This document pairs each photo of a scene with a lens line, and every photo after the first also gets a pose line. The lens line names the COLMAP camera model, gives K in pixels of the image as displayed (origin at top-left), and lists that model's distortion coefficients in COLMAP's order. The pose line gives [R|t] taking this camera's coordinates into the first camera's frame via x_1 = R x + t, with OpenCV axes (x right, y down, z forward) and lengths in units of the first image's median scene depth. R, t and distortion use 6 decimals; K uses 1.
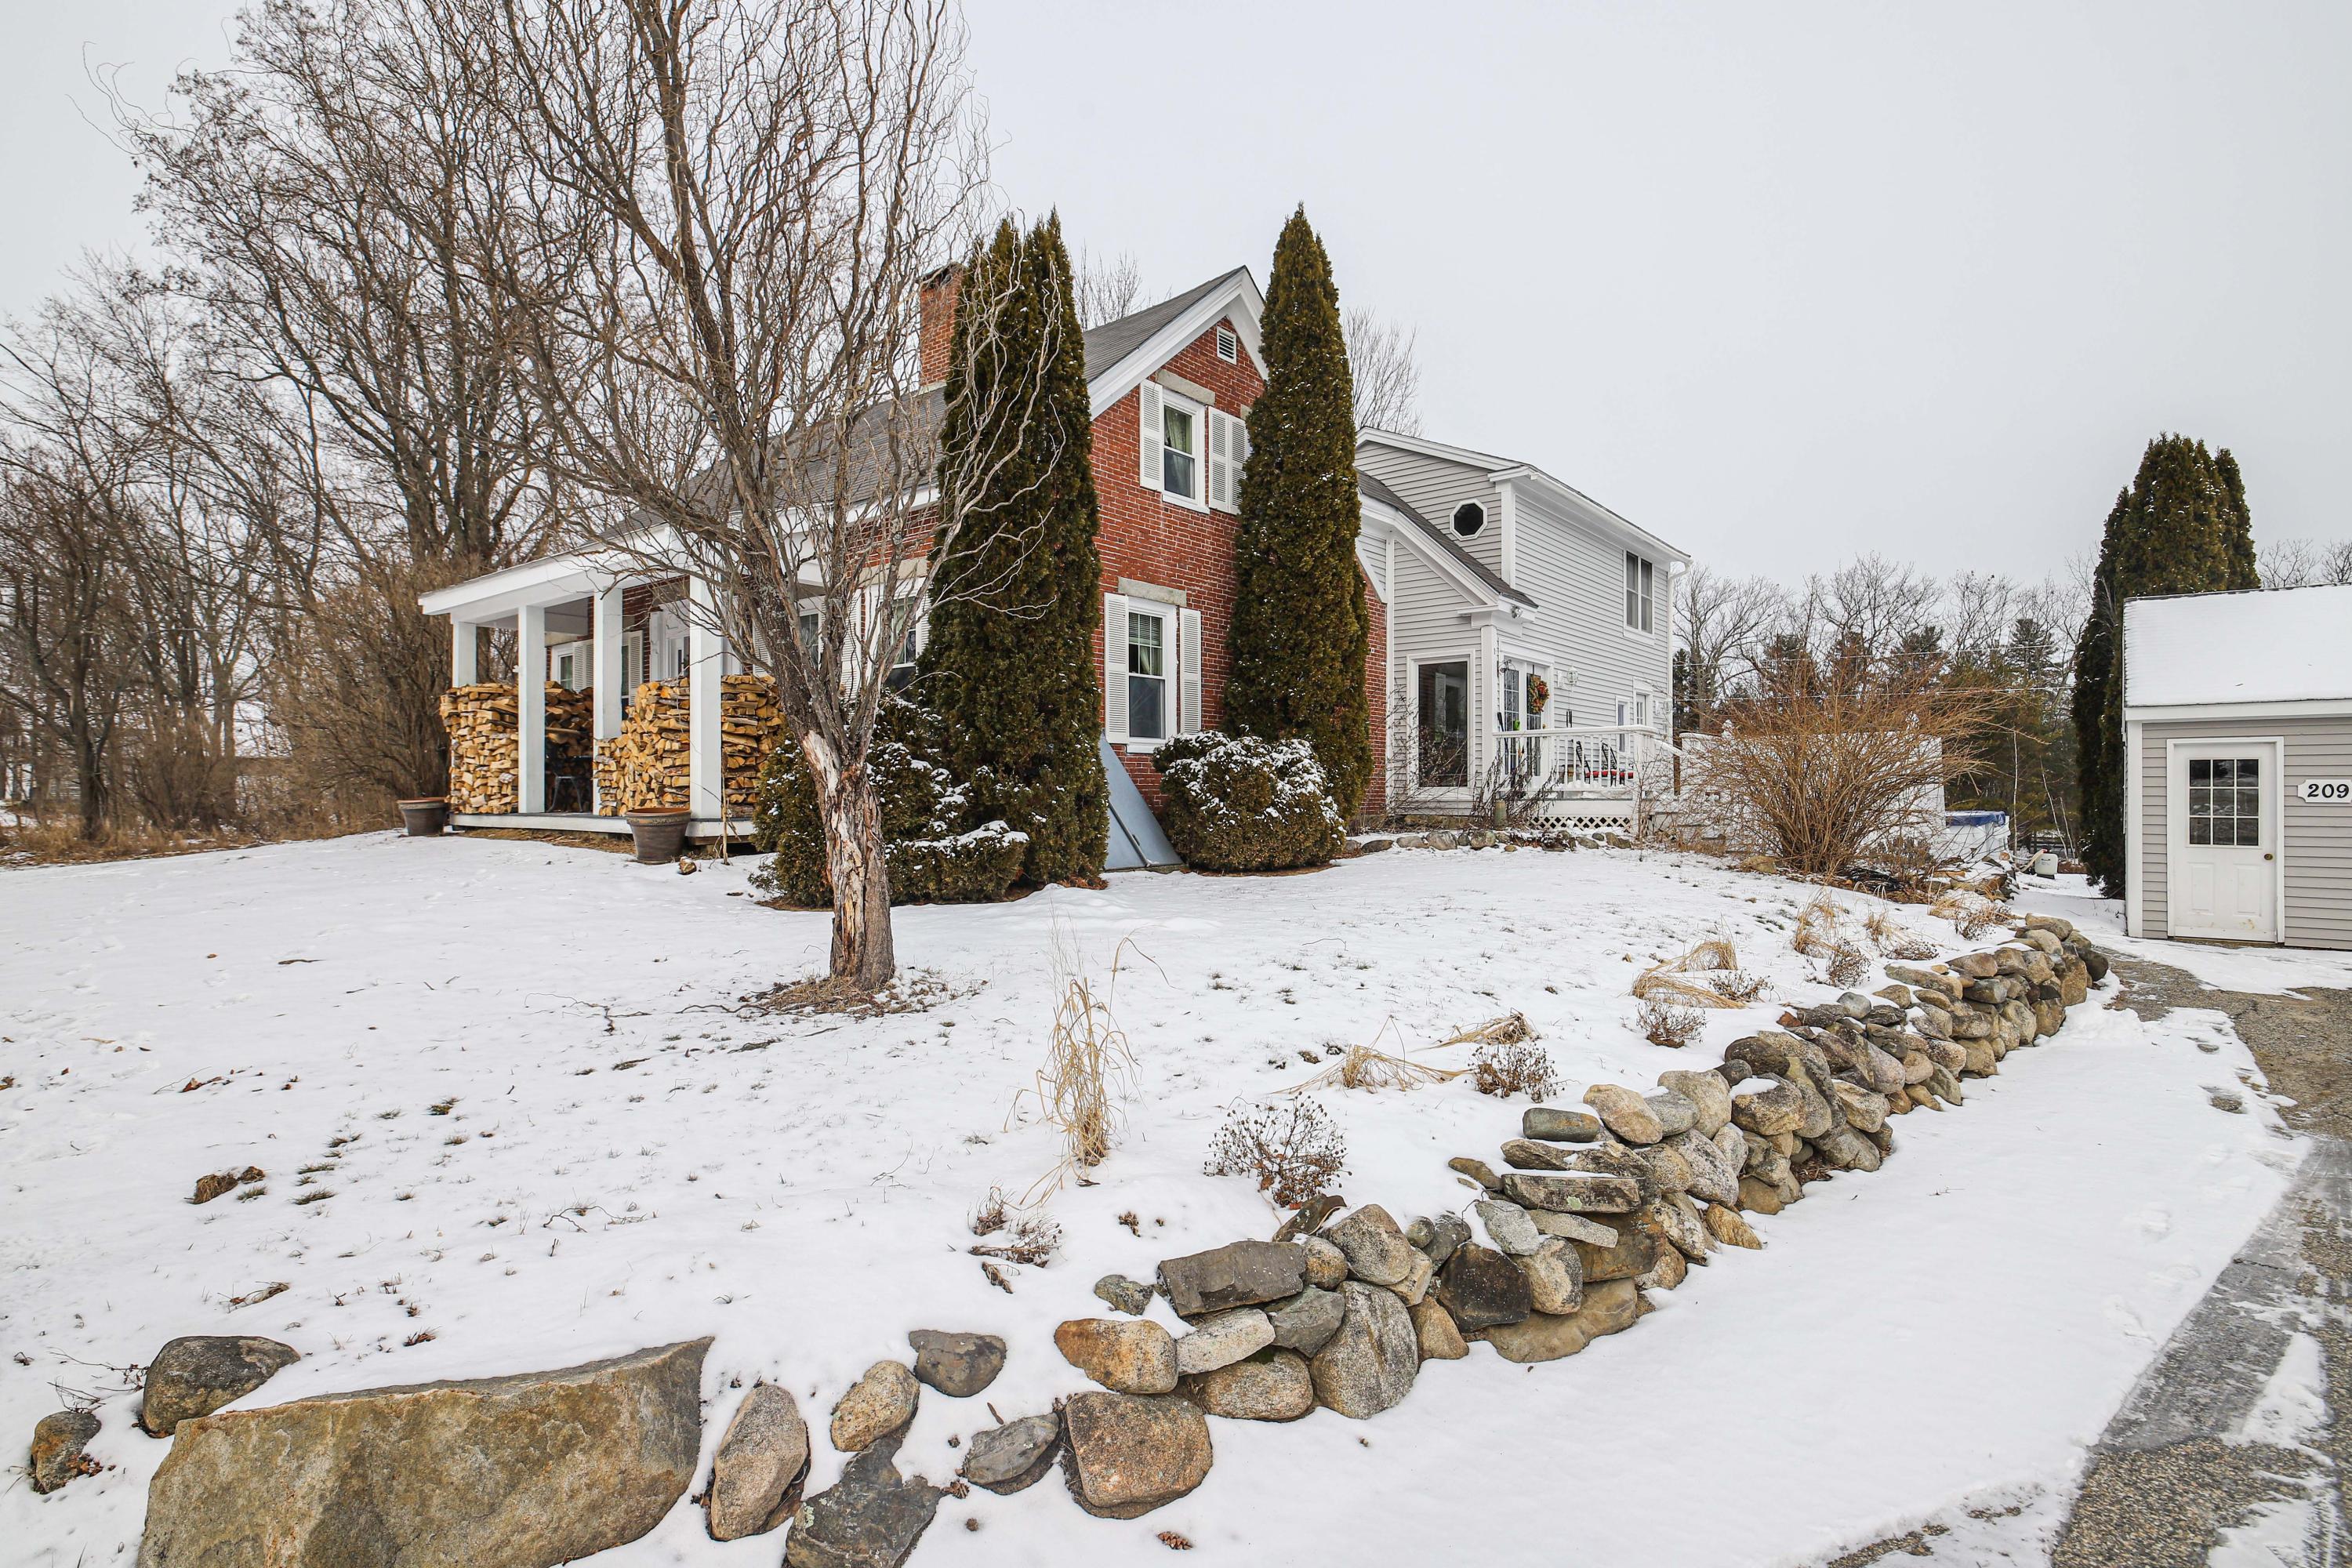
lens RADIAL K [[1154.5, 0, 1175.5], [0, 1154.5, 784.2], [0, 0, 1]] dist [0.001668, -0.000888]
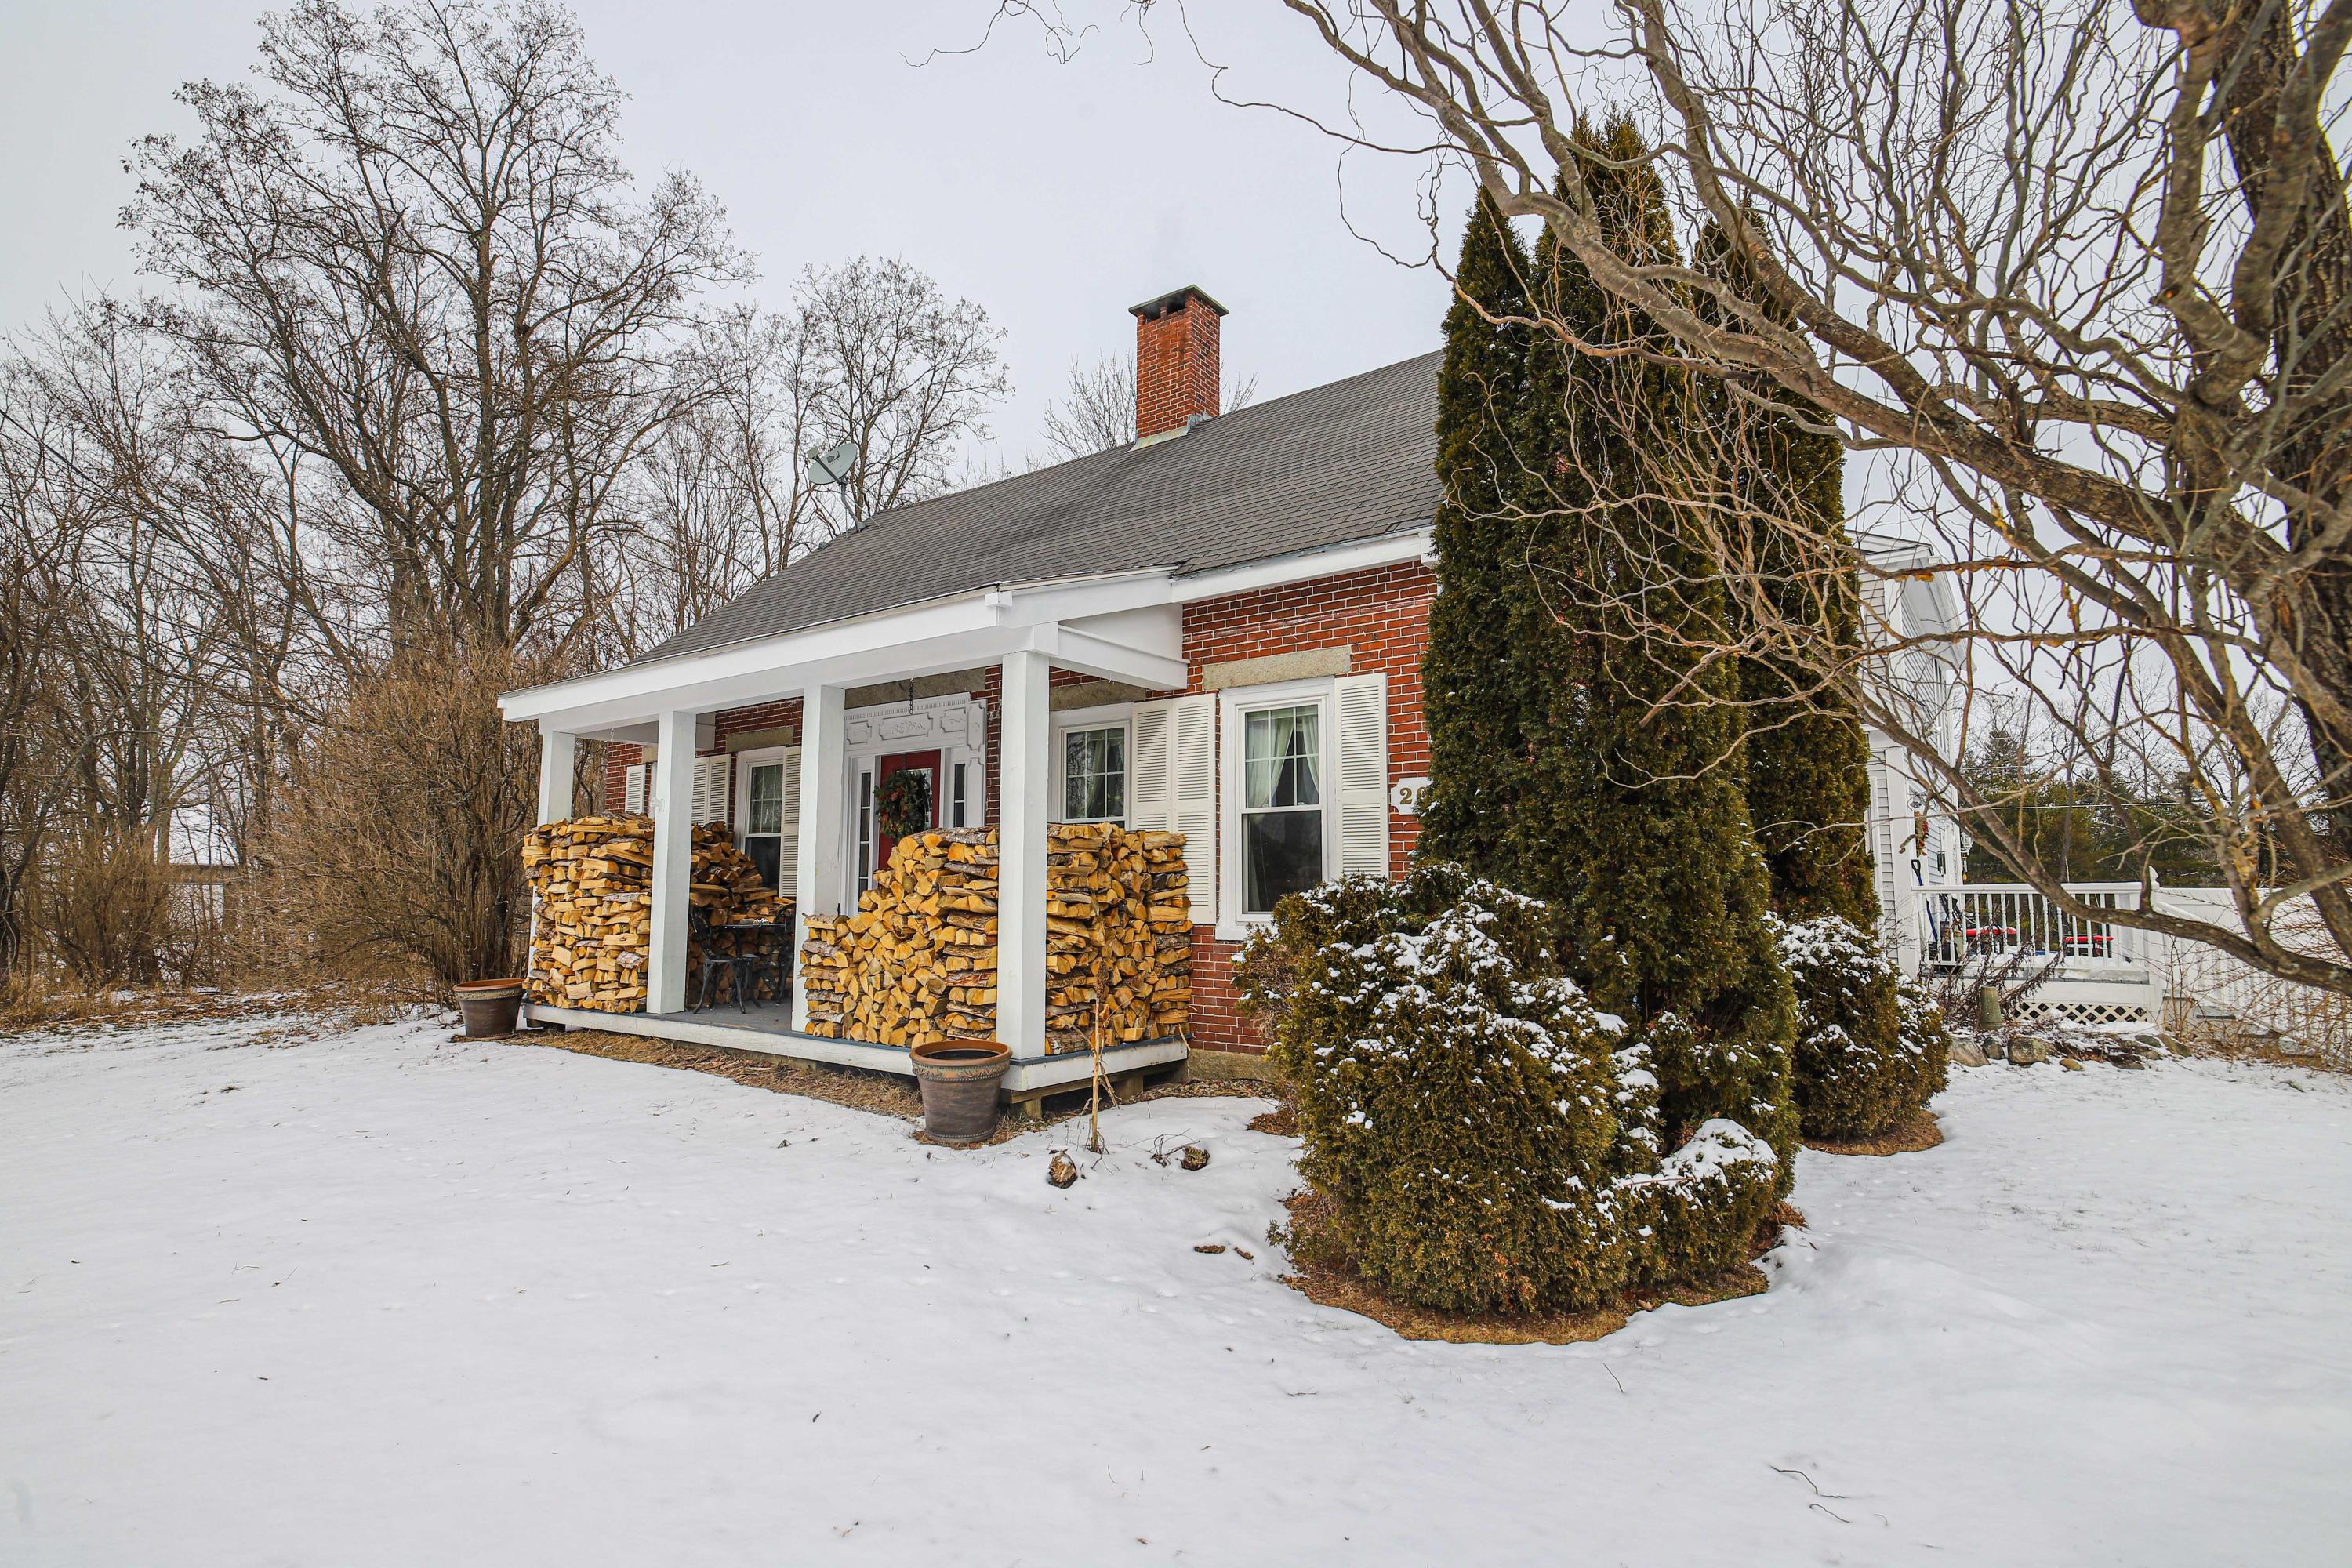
lens RADIAL K [[1154.5, 0, 1176.4], [0, 1154.5, 784.3], [0, 0, 1]] dist [0.001668, -0.000888]
pose [[0.999228, 0.007682, 0.038524, -0.274863], [-0.004266, 0.996112, -0.087994, -0.048888], [-0.039050, 0.087762, 0.995376, 0.289171]]
